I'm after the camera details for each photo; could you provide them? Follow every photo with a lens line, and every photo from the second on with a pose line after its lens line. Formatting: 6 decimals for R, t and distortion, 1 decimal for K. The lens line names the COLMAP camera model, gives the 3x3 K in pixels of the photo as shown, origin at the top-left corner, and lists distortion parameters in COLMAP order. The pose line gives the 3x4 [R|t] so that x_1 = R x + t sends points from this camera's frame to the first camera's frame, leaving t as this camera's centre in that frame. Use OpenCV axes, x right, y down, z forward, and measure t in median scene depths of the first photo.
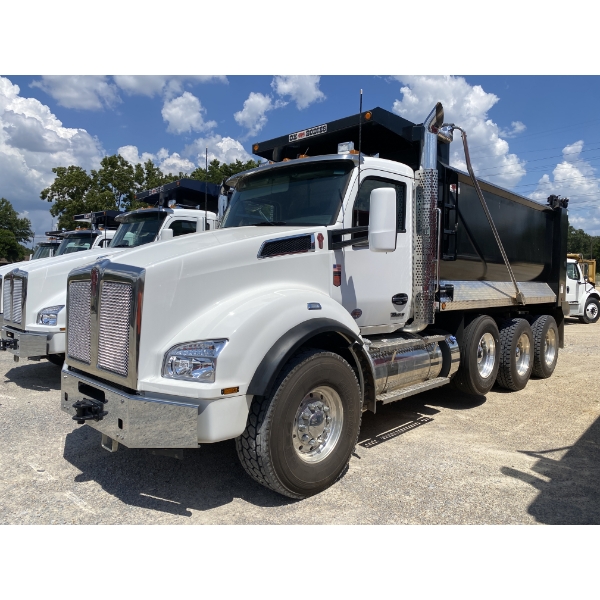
lens RADIAL K [[477.7, 0, 293.3], [0, 477.7, 302.6], [0, 0, 1]] dist [0.025878, -0.008106]
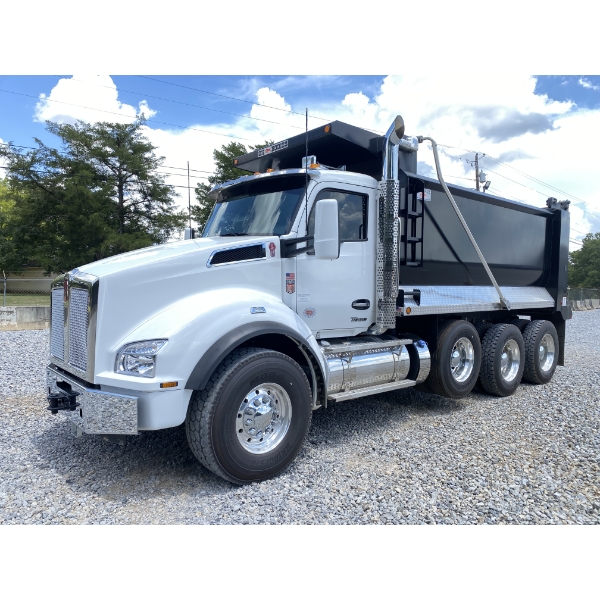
lens RADIAL K [[477.7, 0, 290.3], [0, 477.7, 314.5], [0, 0, 1]] dist [0.025878, -0.008106]
pose [[0.994934, 0.000920, -0.100528, 0.191797], [0.000331, 0.999923, 0.012429, 0.002961], [0.100531, -0.012399, 0.994857, -0.063766]]
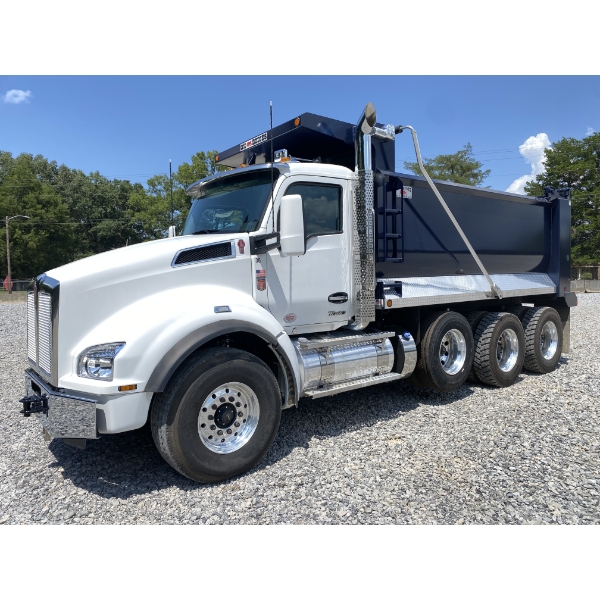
lens RADIAL K [[477.7, 0, 297.8], [0, 477.7, 307.7], [0, 0, 1]] dist [0.025878, -0.008106]
pose [[0.990087, -0.024720, -0.138262, 0.305815], [0.027812, 0.999403, 0.020481, -0.011446], [0.137673, -0.024124, 0.990184, -0.037727]]
